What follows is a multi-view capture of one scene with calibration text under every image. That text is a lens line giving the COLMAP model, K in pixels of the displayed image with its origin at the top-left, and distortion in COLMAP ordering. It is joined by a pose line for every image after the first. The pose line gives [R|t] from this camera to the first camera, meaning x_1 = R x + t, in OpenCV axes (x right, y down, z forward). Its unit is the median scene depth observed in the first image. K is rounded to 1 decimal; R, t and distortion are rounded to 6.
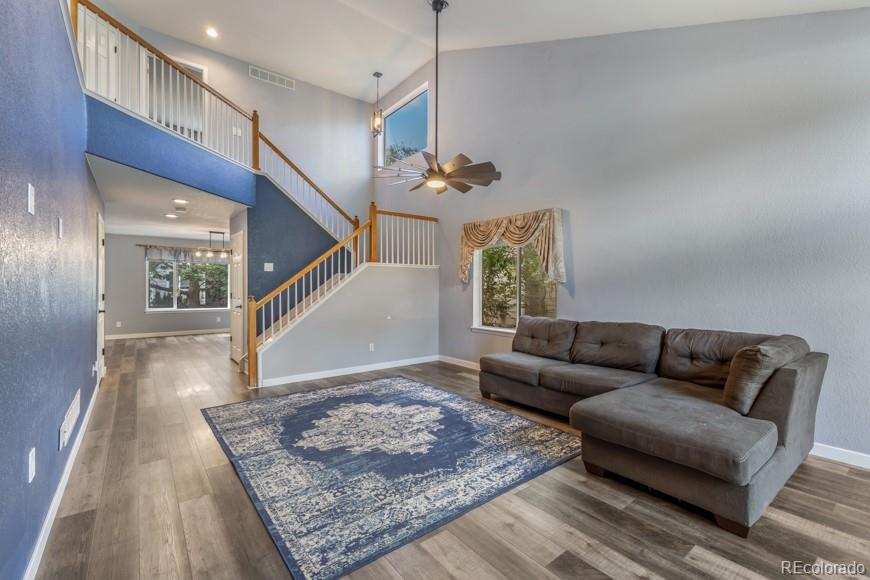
lens RADIAL K [[380.2, 0, 438.8], [0, 380.2, 287.3], [0, 0, 1]] dist [0.008359, -0.002035]
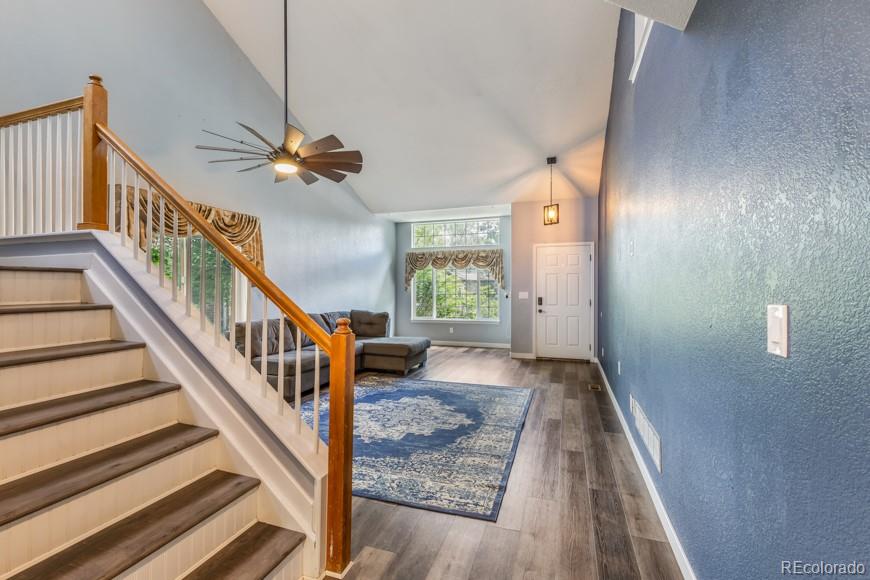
lens RADIAL K [[380.2, 0, 437.7], [0, 380.2, 289.0], [0, 0, 1]] dist [0.008359, -0.002035]
pose [[-0.541685, -0.000701, 0.840581, -1.228756], [0.001336, 0.999998, 0.001696, -0.008606], [-0.840580, 0.002042, -0.541683, 1.618840]]
